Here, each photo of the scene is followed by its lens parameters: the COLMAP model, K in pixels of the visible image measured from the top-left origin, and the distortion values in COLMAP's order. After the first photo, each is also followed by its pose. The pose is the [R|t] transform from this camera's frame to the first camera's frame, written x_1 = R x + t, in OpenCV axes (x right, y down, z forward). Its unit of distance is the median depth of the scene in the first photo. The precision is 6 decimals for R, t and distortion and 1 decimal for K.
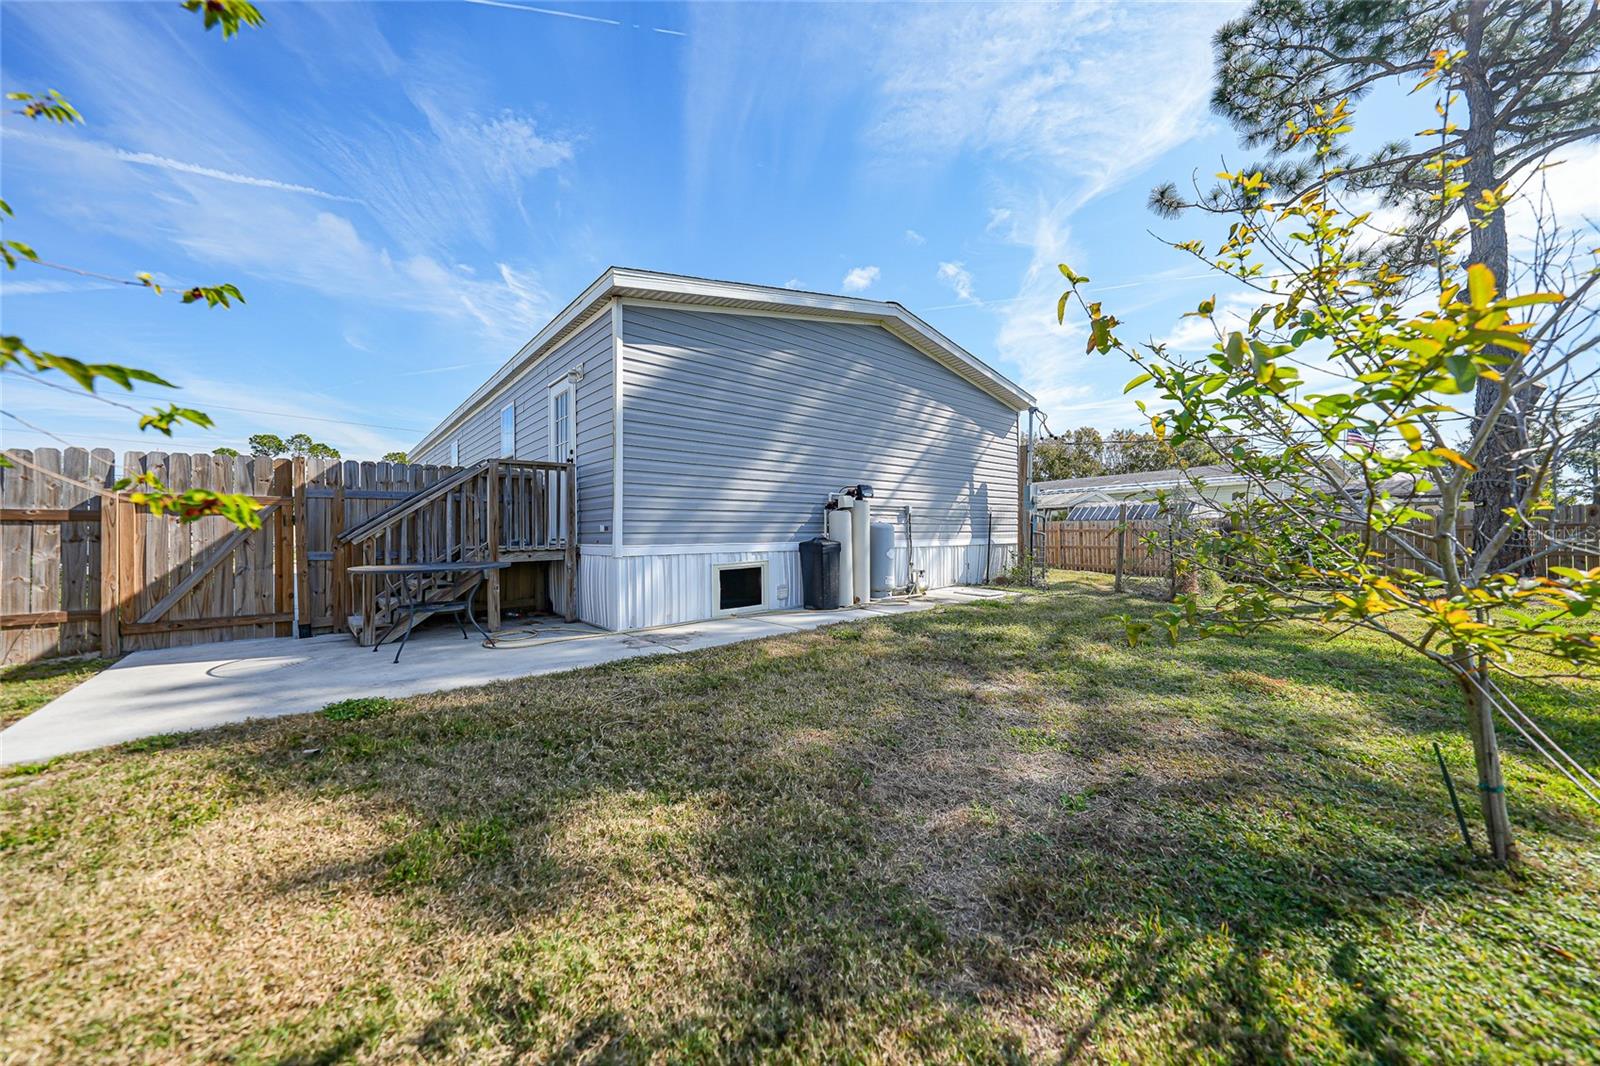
lens RADIAL K [[560.3, 0, 799.0], [0, 560.3, 534.1], [0, 0, 1]] dist [-0.020006, 0.002839]
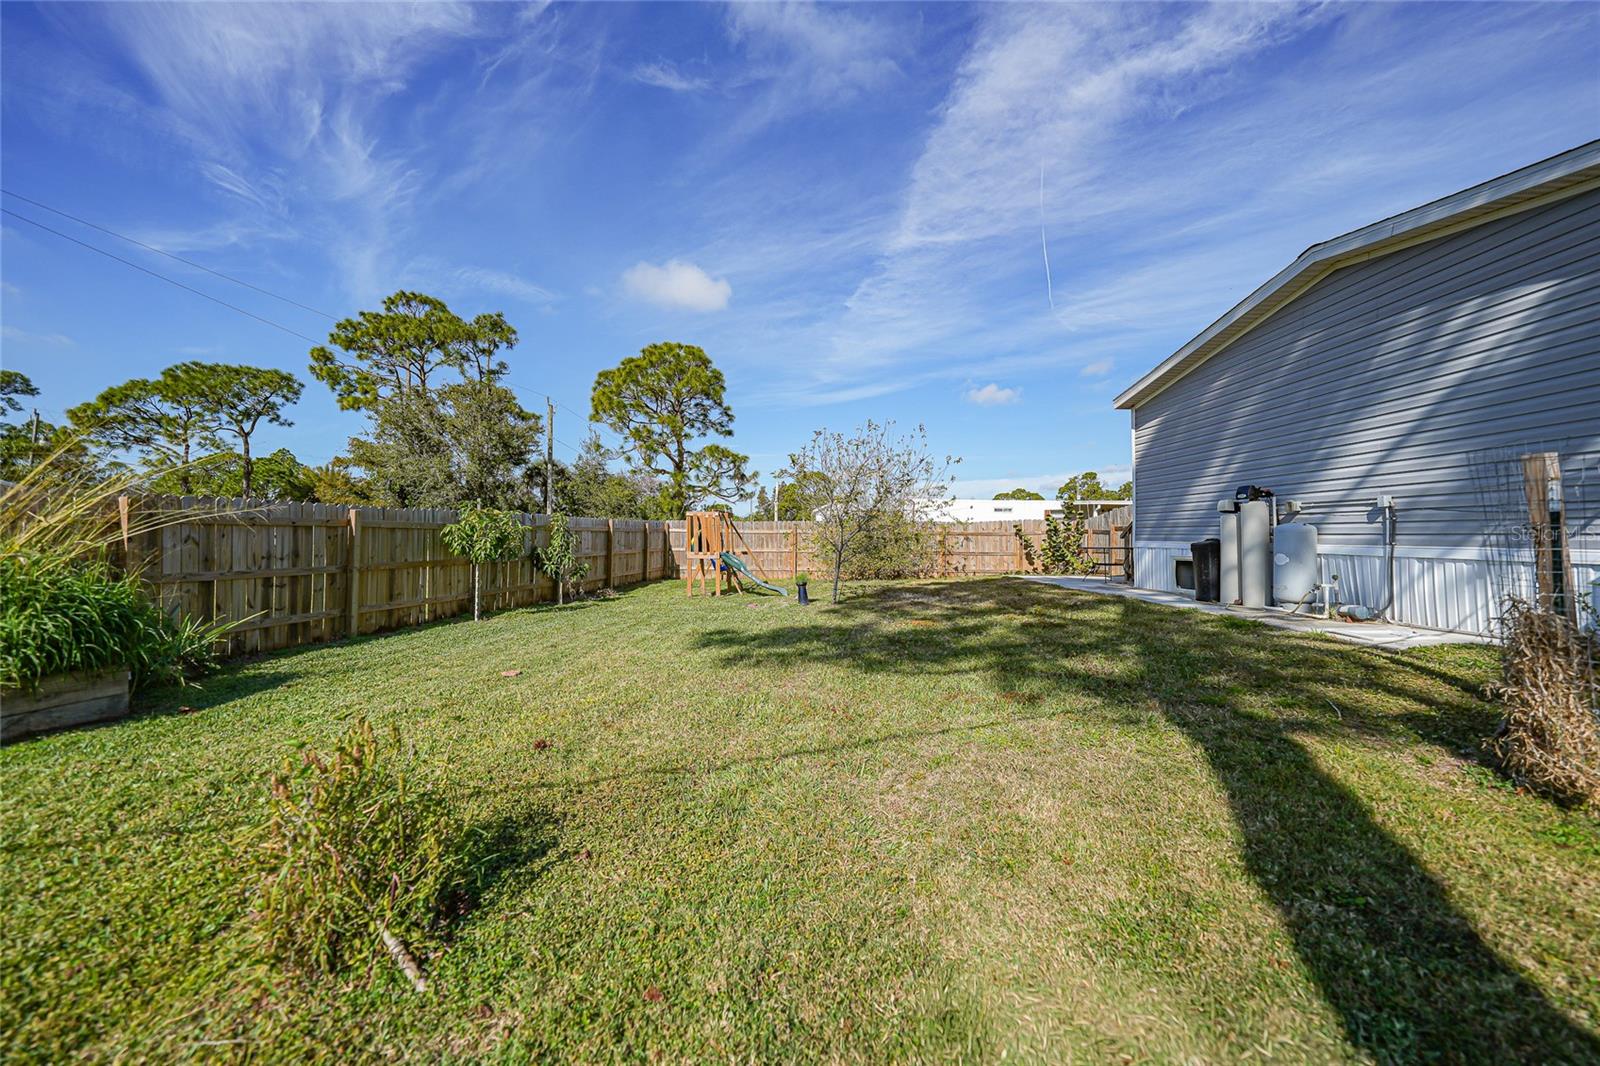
lens RADIAL K [[560.3, 0, 800.1], [0, 560.3, 533.7], [0, 0, 1]] dist [-0.020006, 0.002839]
pose [[-0.661085, 0.009776, -0.750247, 1.186679], [0.012947, 0.999915, 0.001621, -0.014351], [0.750199, -0.008642, -0.661155, 0.920946]]
